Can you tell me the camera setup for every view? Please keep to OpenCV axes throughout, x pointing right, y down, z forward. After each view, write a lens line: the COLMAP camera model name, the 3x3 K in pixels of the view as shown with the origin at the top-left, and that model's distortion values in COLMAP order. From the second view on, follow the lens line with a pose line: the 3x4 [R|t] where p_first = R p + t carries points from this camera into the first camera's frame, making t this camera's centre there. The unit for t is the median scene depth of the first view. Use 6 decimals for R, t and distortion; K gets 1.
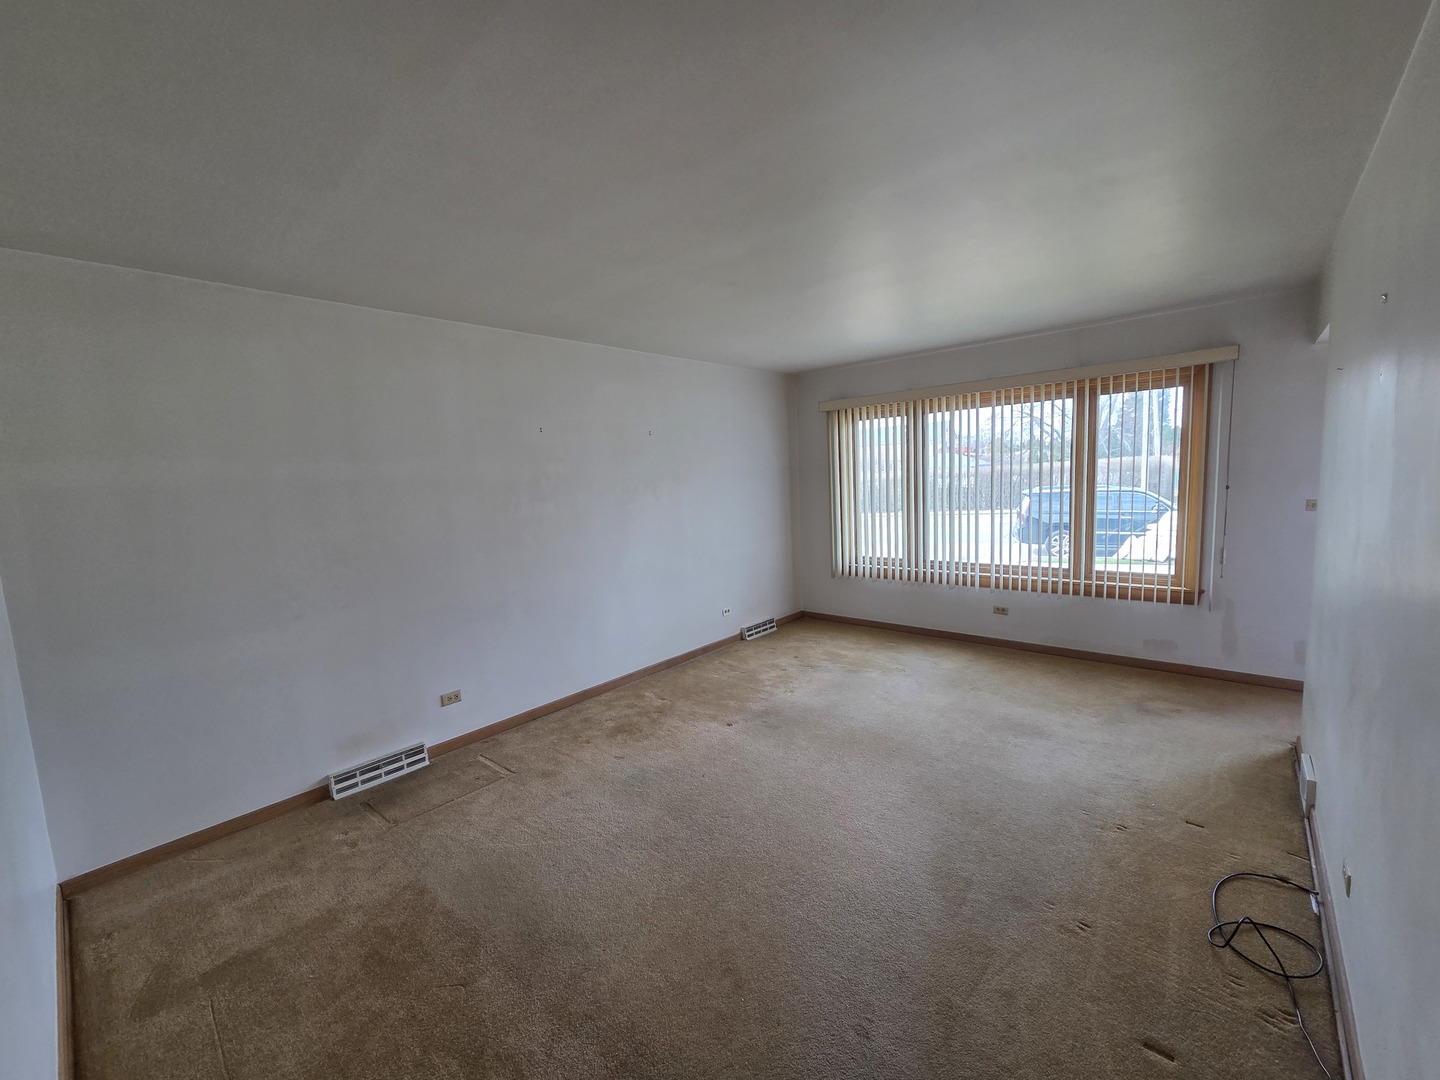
lens RADIAL K [[590.4, 0, 724.1], [0, 590.4, 543.4], [0, 0, 1]] dist [0.008821, 0.000212]
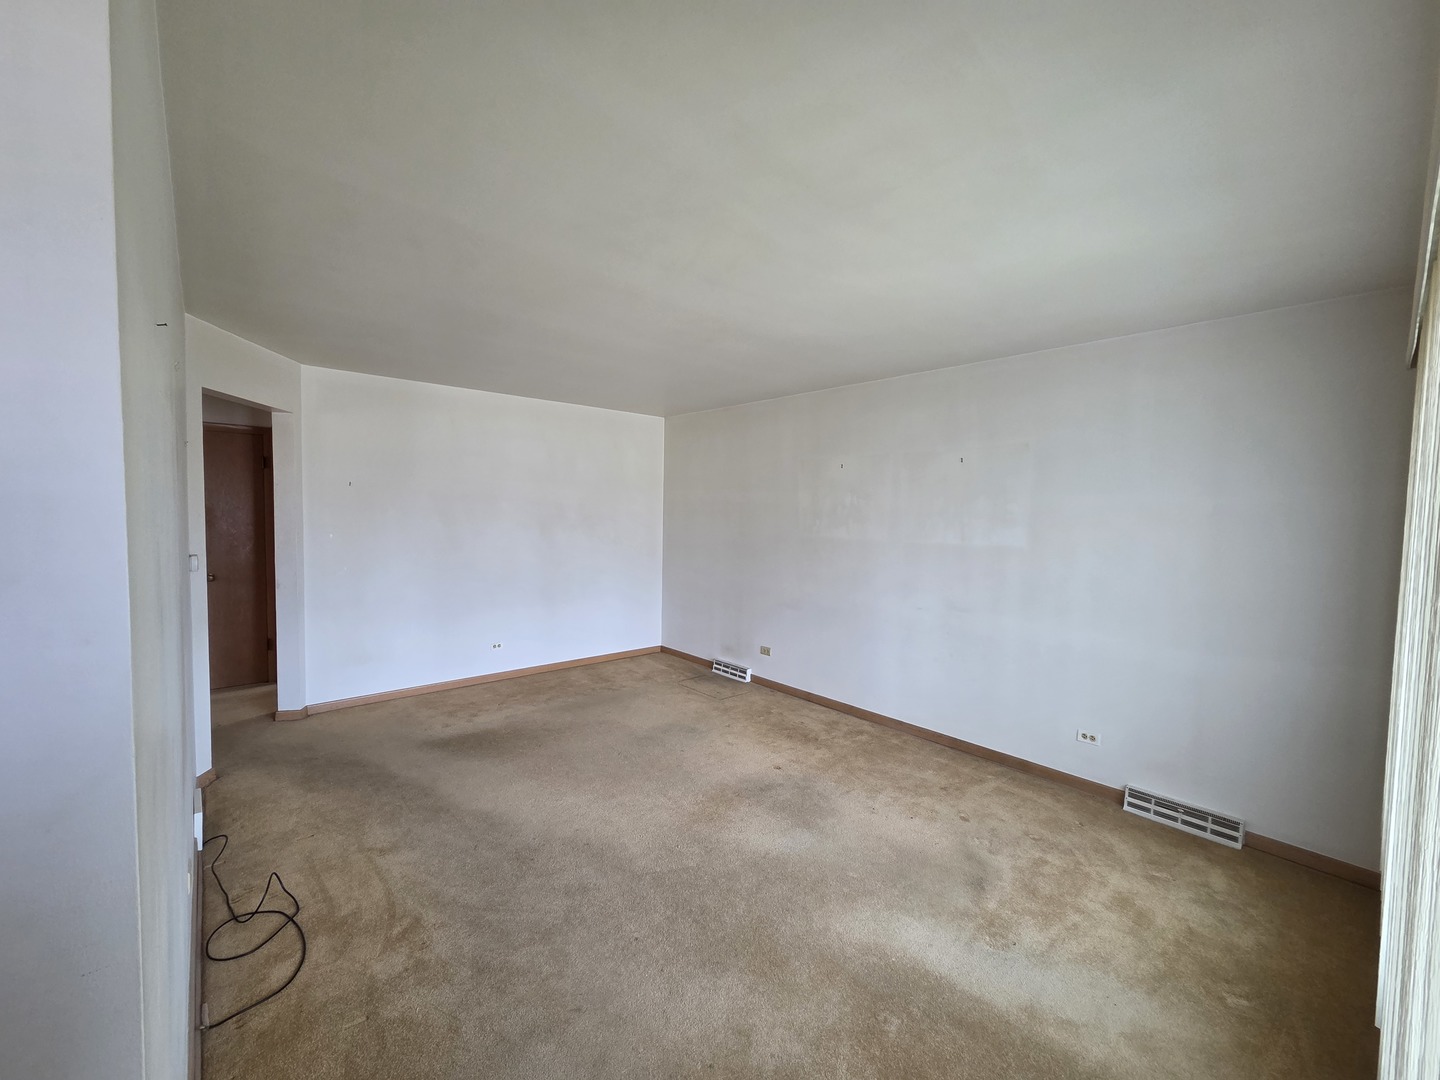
lens RADIAL K [[590.4, 0, 724.1], [0, 590.4, 543.4], [0, 0, 1]] dist [0.008821, 0.000212]
pose [[-0.115991, 0.123271, -0.985571, 0.617007], [-0.115062, 0.983920, 0.136606, -0.122314], [0.986563, 0.129247, -0.099942, 0.639114]]
